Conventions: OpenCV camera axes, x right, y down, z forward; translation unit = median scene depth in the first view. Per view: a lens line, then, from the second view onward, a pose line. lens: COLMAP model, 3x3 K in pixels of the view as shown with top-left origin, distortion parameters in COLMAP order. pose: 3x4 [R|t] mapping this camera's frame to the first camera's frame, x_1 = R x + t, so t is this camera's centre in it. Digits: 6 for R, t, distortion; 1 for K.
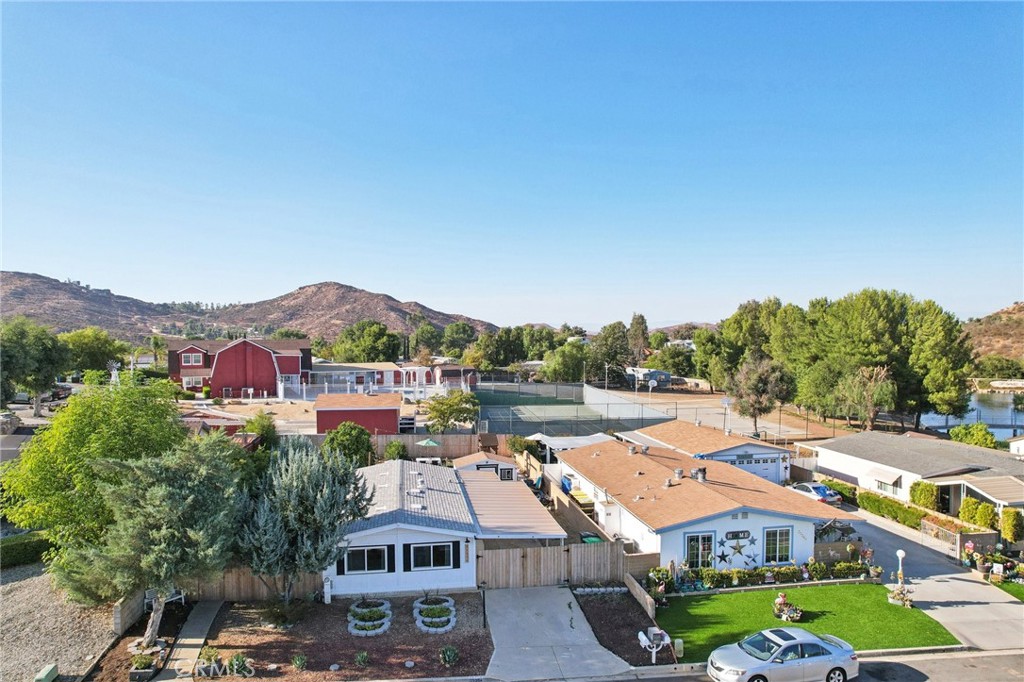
lens RADIAL K [[688.8, 0, 504.5], [0, 688.8, 340.4], [0, 0, 1]] dist [-0.080249, 0.074617]
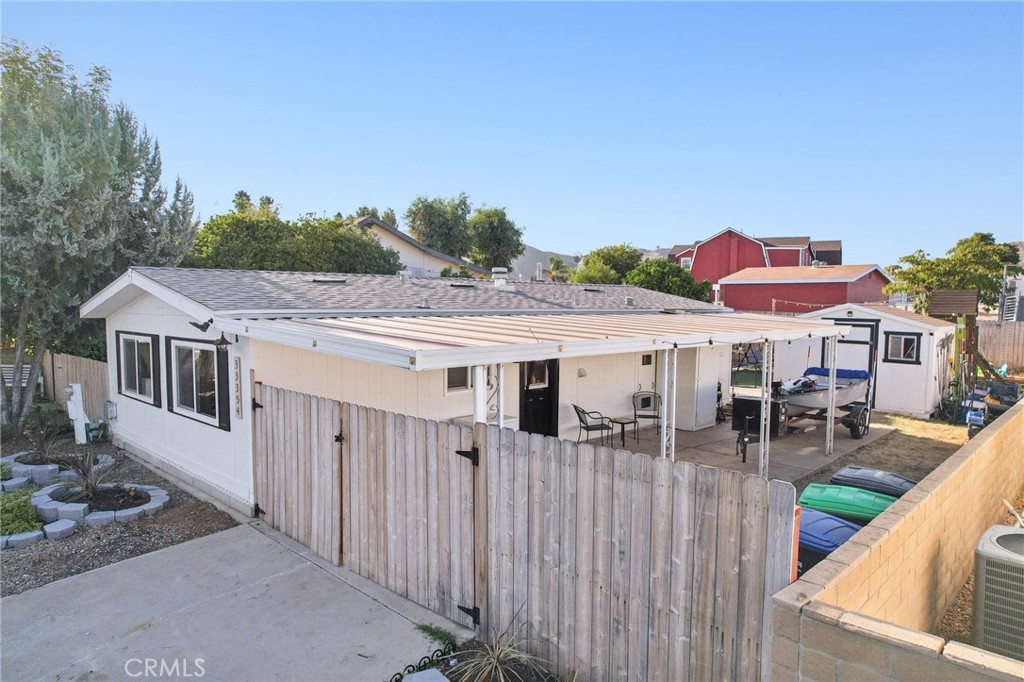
lens RADIAL K [[660.8, 0, 512.0], [0, 660.8, 341.0], [0, 0, 1]] dist [-0.036161, 0.000471]
pose [[0.597403, 0.054317, -0.800100, 0.231907], [-0.026987, 0.998500, 0.047636, 0.255753], [0.801487, -0.006865, 0.597973, 0.862611]]
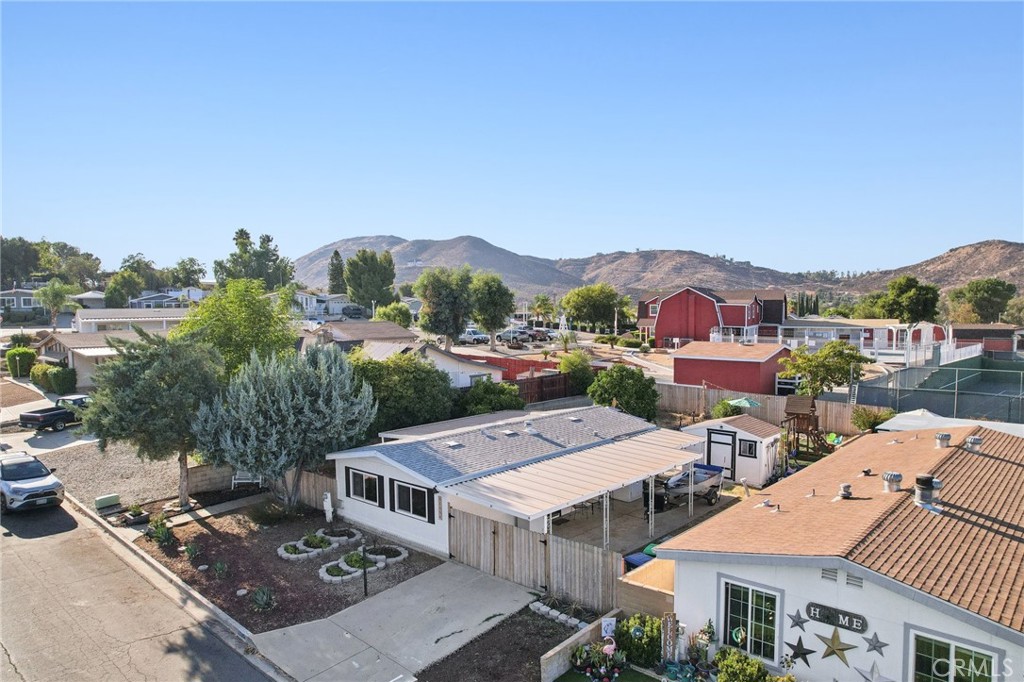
lens RADIAL K [[688.8, 0, 504.5], [0, 688.8, 340.4], [0, 0, 1]] dist [-0.080249, 0.074617]
pose [[0.614570, 0.039272, -0.787884, 0.553241], [-0.007448, 0.999004, 0.043986, 0.081885], [0.788827, -0.021164, 0.614250, 0.547166]]
